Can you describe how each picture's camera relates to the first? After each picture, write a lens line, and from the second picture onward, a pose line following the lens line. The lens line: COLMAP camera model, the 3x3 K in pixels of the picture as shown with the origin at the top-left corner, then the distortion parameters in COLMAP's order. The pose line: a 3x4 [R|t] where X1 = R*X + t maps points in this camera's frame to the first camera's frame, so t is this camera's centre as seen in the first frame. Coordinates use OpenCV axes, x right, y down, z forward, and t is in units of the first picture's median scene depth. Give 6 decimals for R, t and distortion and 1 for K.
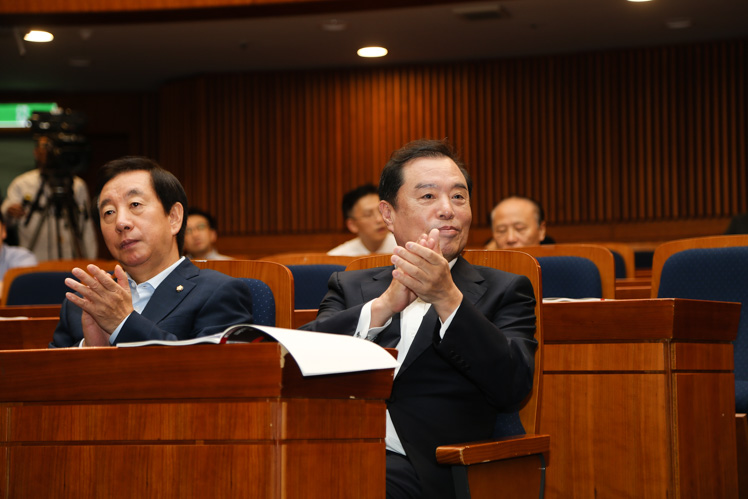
lens RADIAL K [[1934.4, 0, 367.0], [0, 1934.4, 247.4], [0, 0, 1]] dist [0.511403, 0.000000]
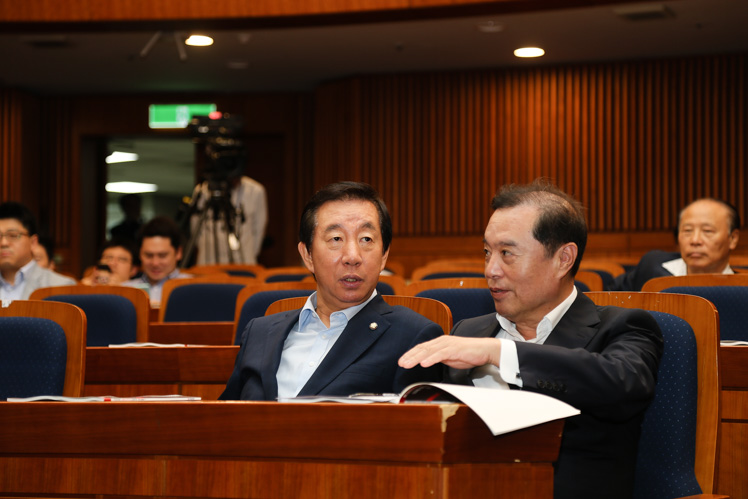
lens RADIAL K [[1922.4, 0, 360.8], [0, 1922.4, 242.0], [0, 0, 1]] dist [0.576560, 0.000000]
pose [[0.996673, 0.008826, -0.081024, -0.002044], [-0.008555, 0.999957, 0.003694, -0.008538], [0.081053, -0.002989, 0.996705, 0.013401]]
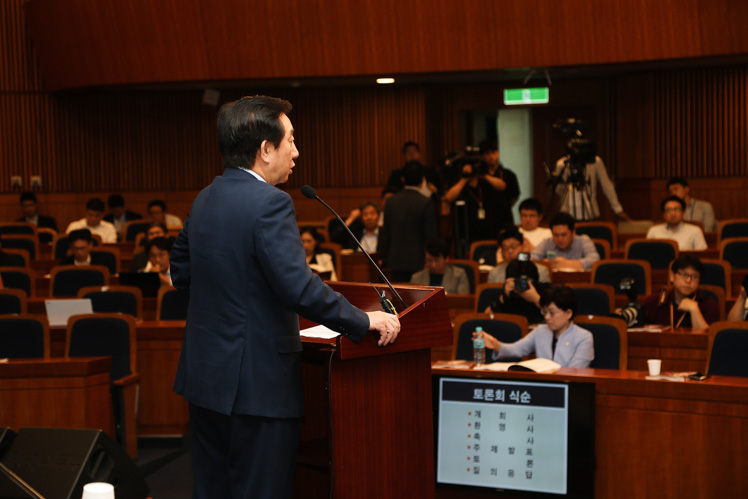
lens RADIAL K [[1694.5, 0, 380.7], [0, 1694.5, 251.0], [0, 0, 1]] dist [0.474614, 0.000000]
pose [[0.981740, -0.004639, -0.190171, -0.046037], [0.024602, 0.994403, 0.102746, -0.113529], [0.188630, -0.105549, 0.976360, -0.426681]]
